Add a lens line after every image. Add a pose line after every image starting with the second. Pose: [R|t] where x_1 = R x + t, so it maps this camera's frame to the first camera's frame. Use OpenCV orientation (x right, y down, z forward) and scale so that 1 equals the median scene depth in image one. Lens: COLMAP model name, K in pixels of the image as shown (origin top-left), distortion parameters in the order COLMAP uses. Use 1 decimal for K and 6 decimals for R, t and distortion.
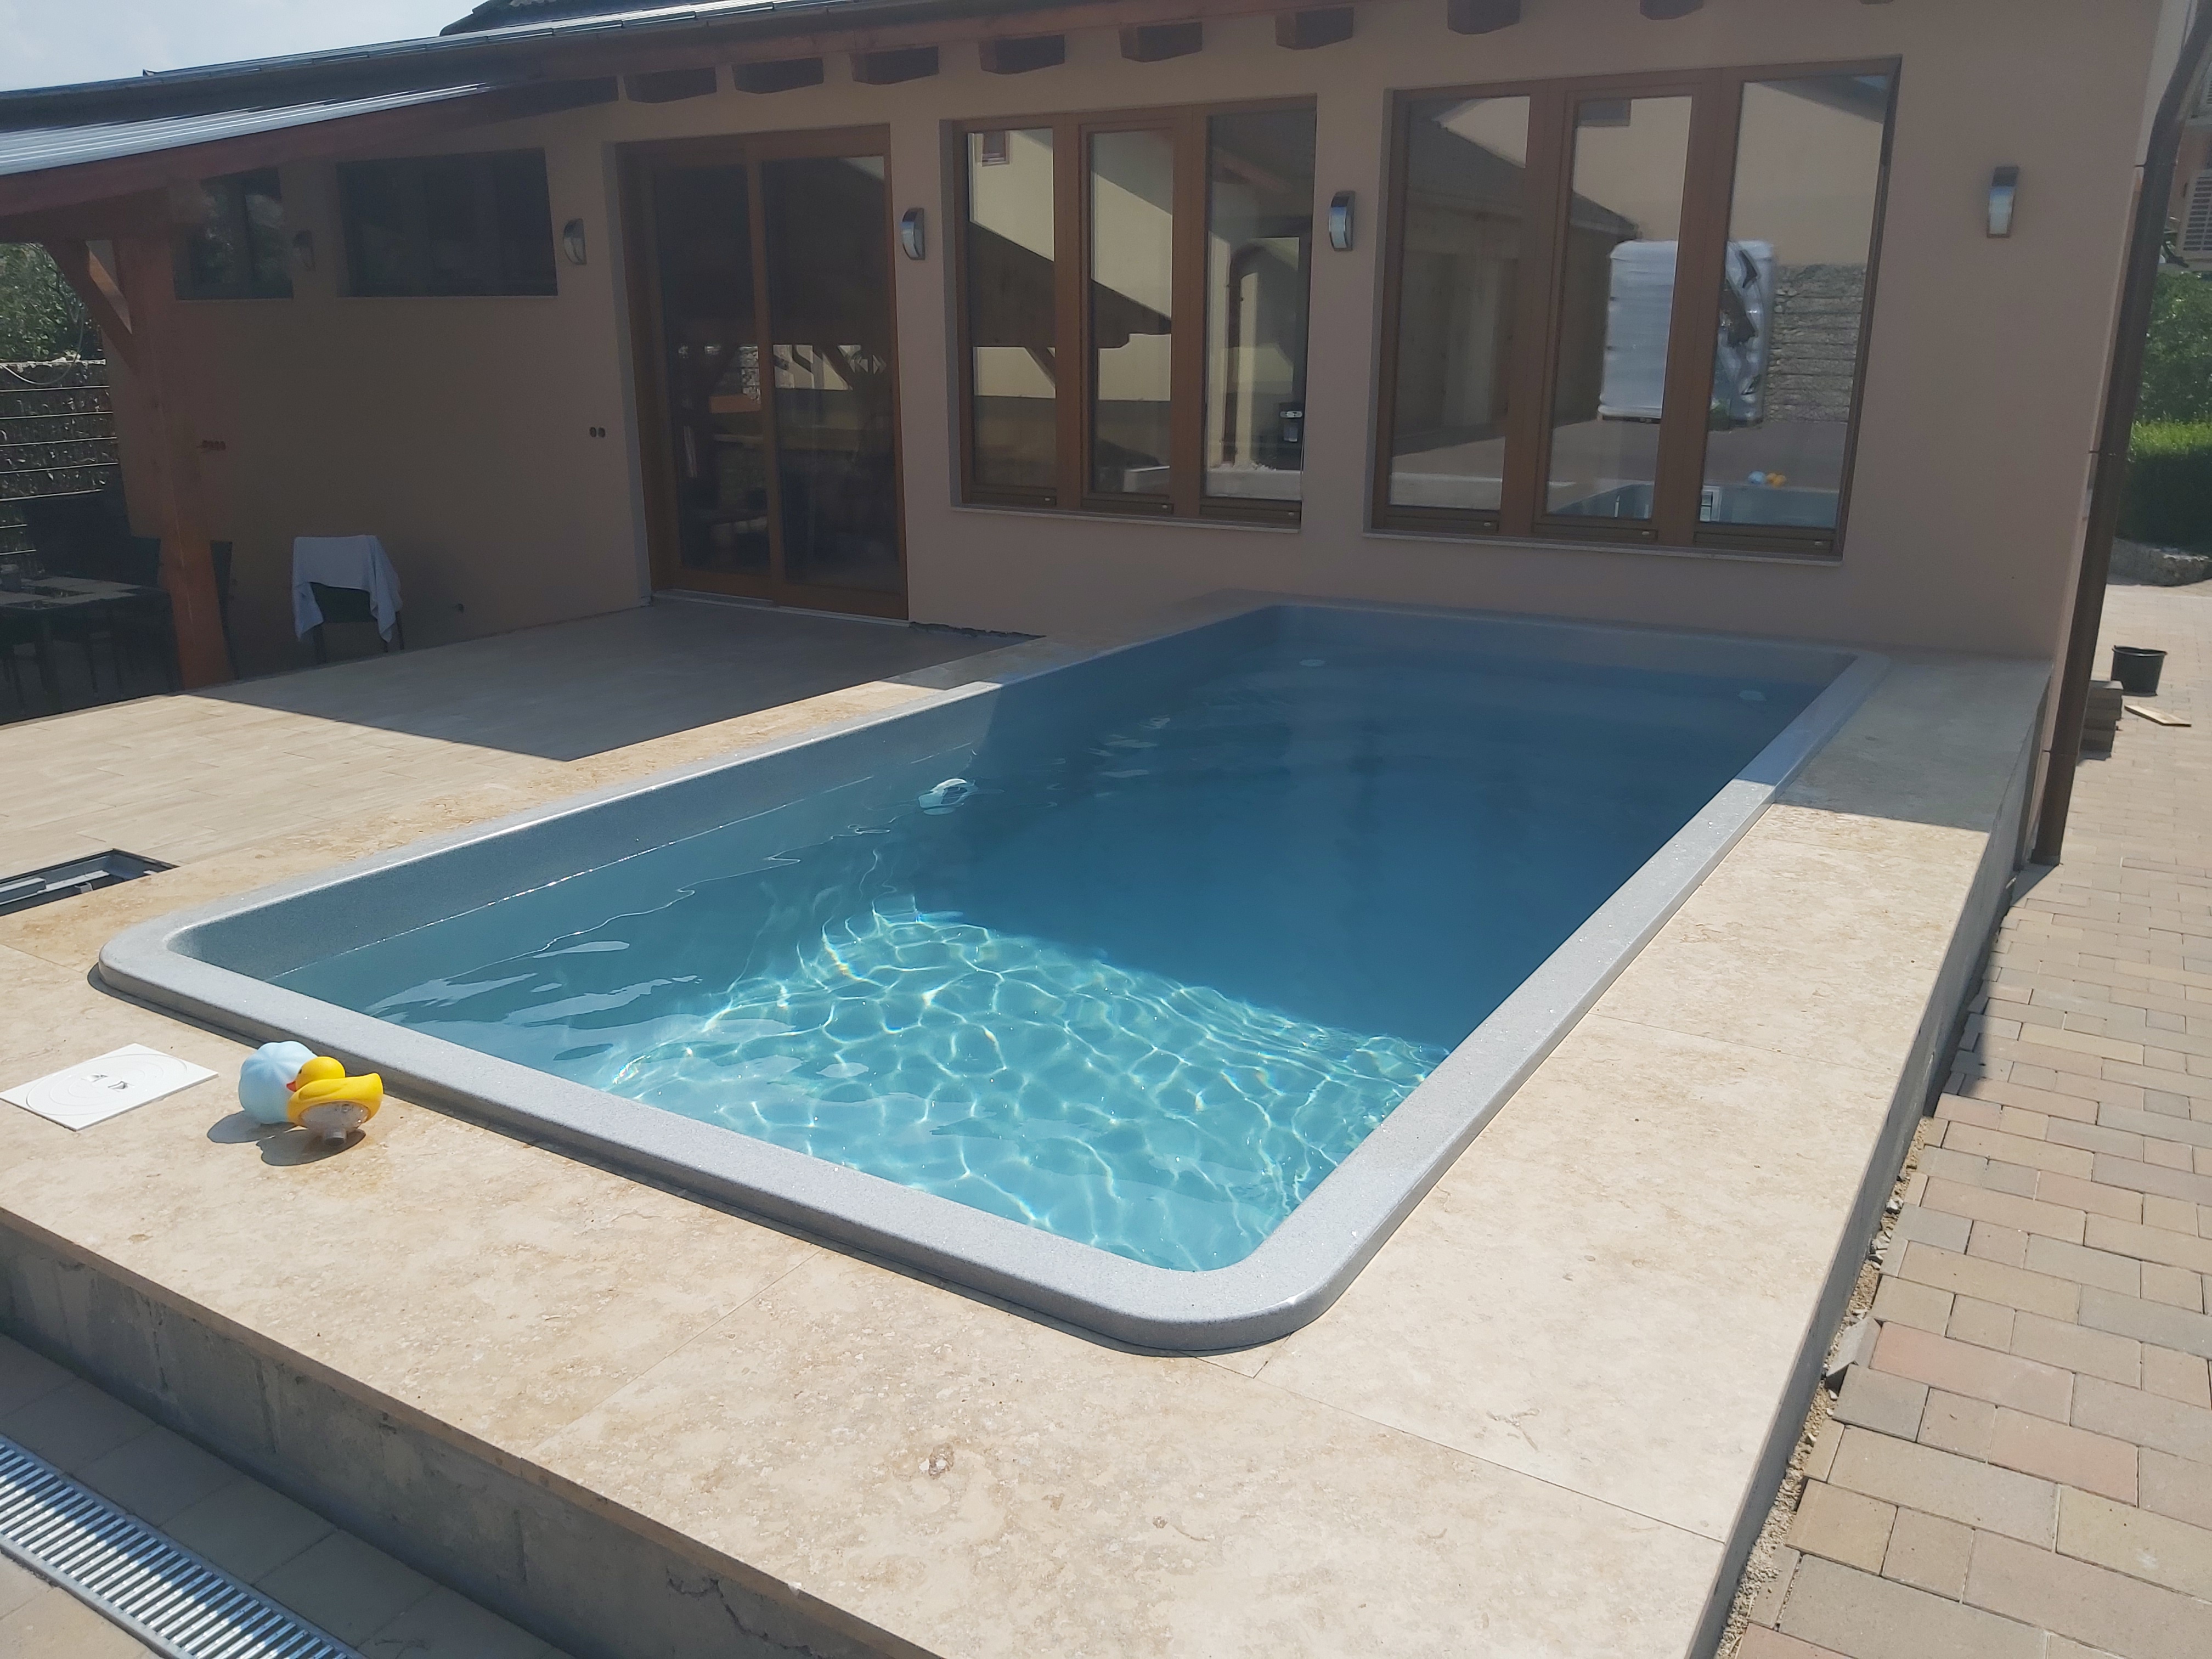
lens RADIAL K [[1715.3, 0, 1106.0], [0, 1715.3, 829.5], [0, 0, 1]] dist [0.079487, -0.134100]
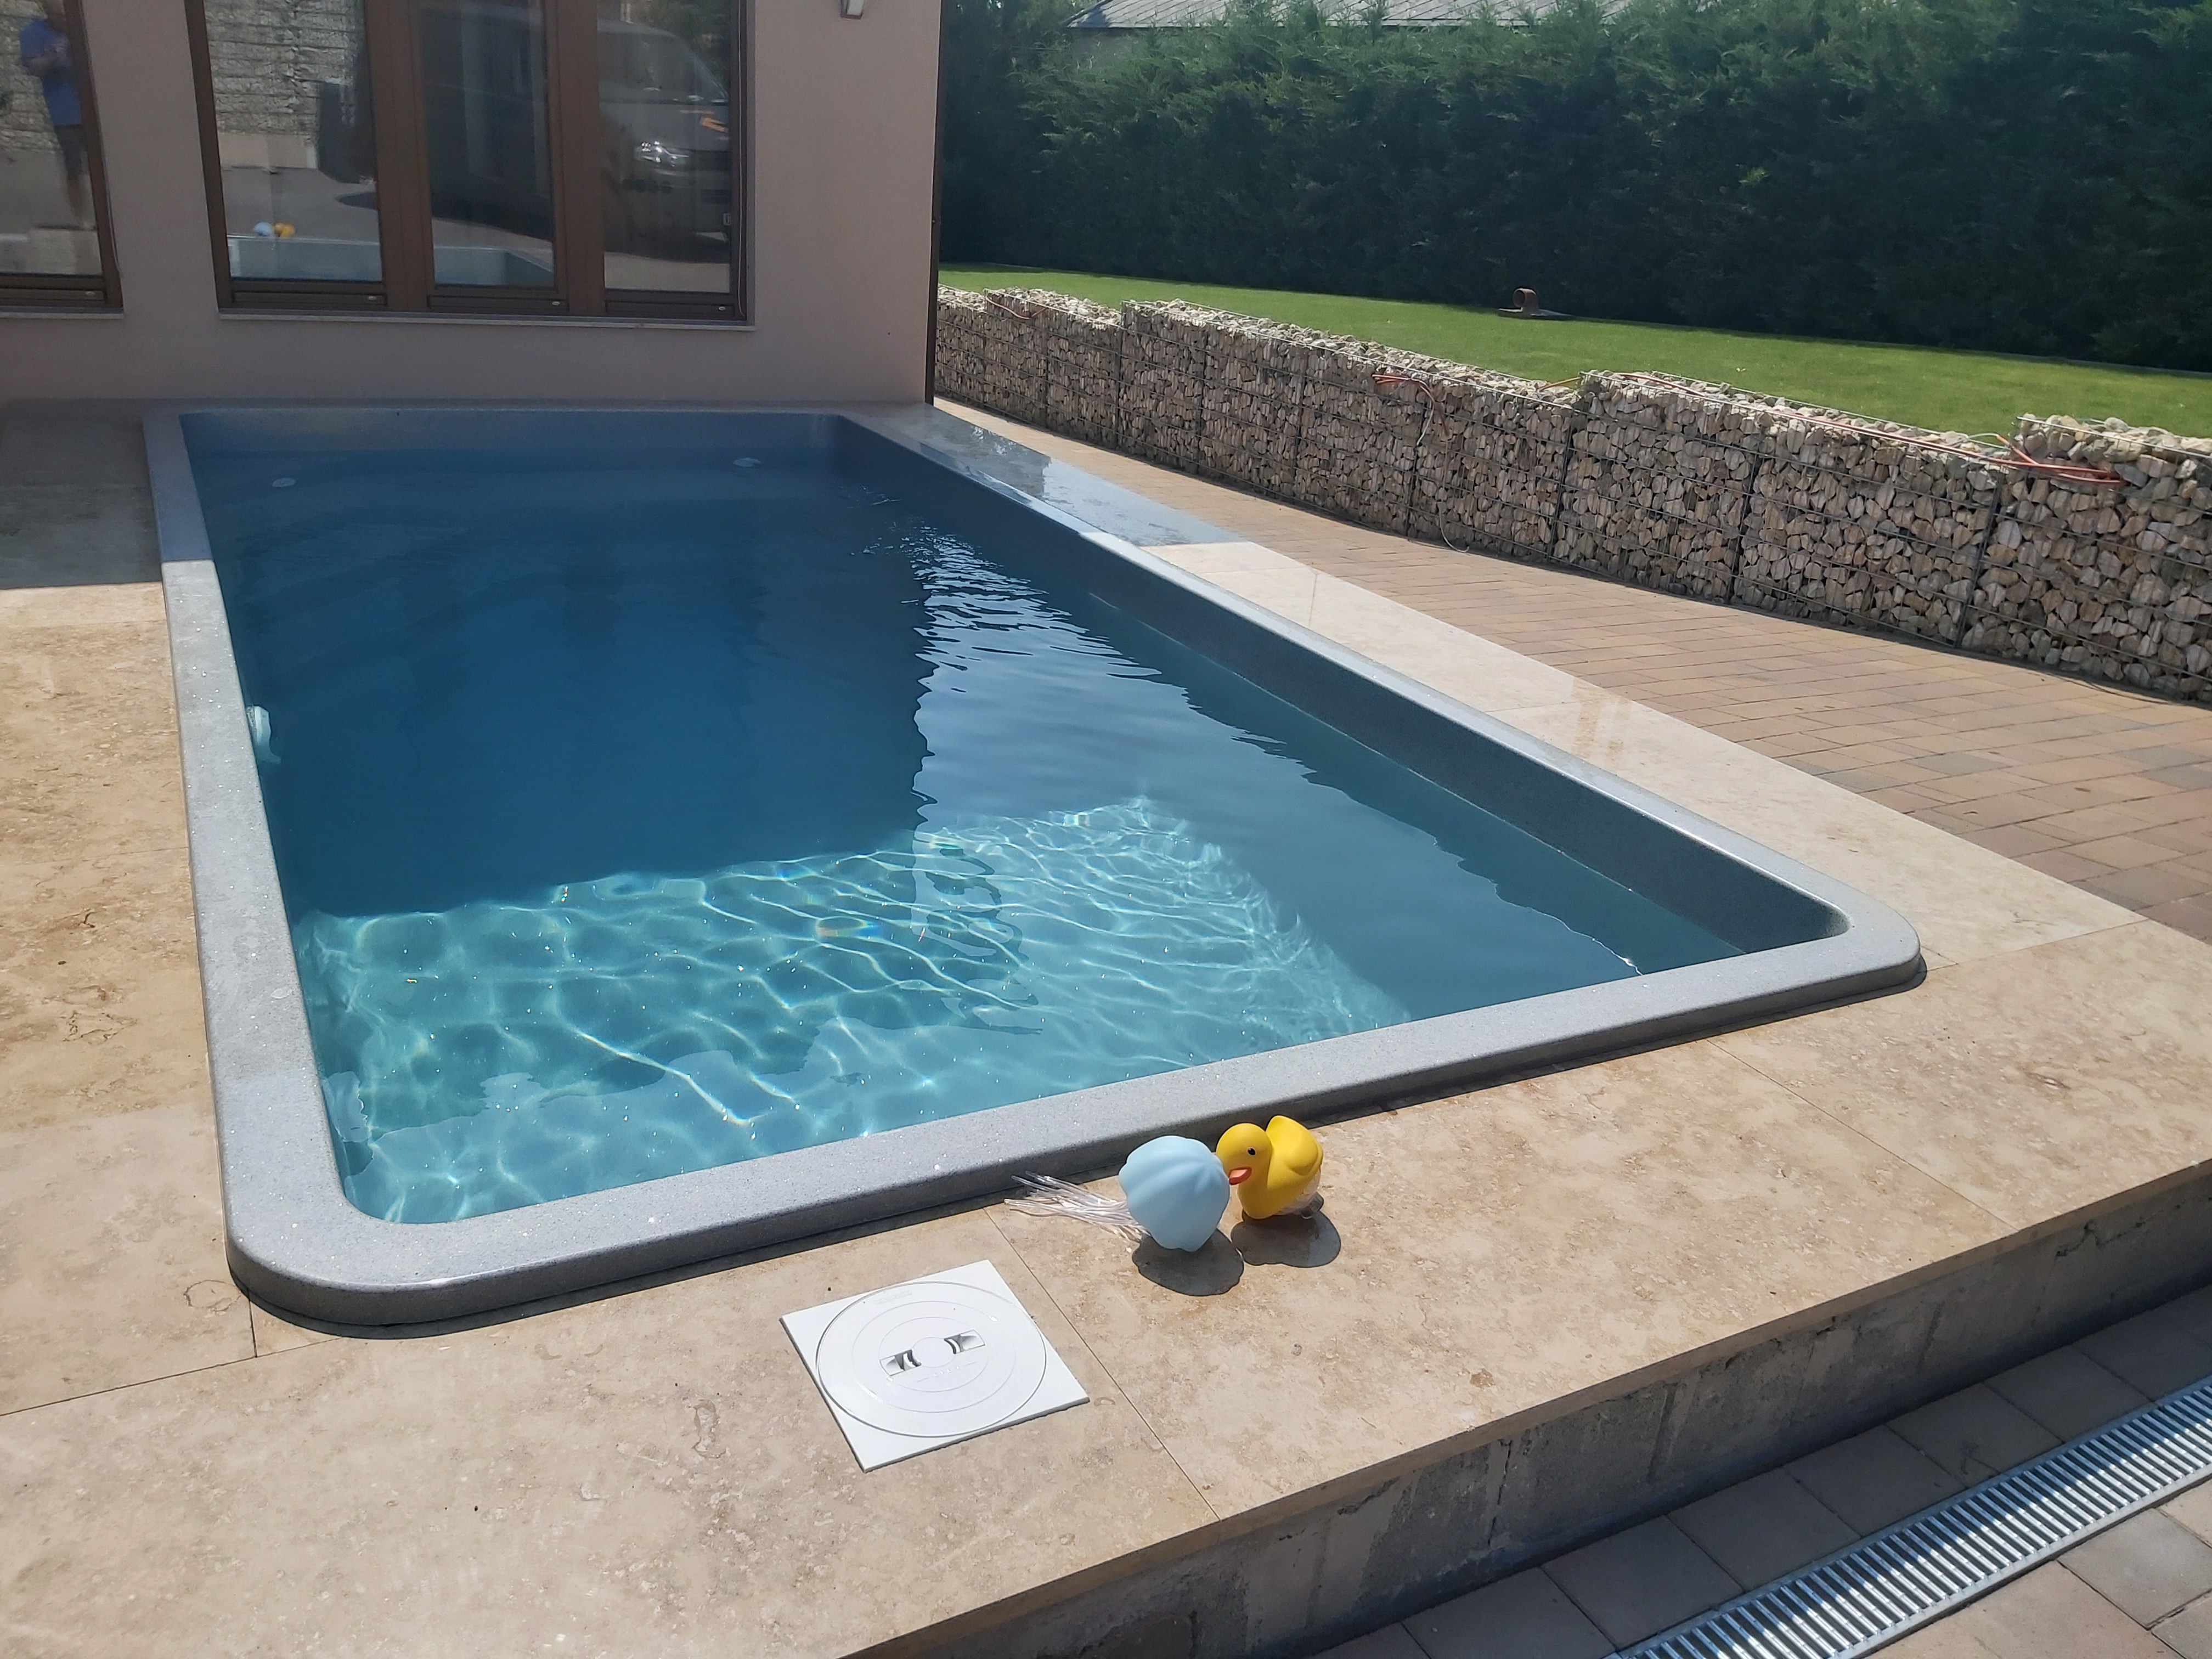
lens RADIAL K [[1715.3, 0, 1106.0], [0, 1715.3, 829.5], [0, 0, 1]] dist [0.079487, -0.134100]
pose [[0.495176, -0.290610, 0.818747, -1.183709], [0.168412, 0.956629, 0.237696, -0.205217], [-0.852314, 0.020185, 0.522642, 0.727871]]
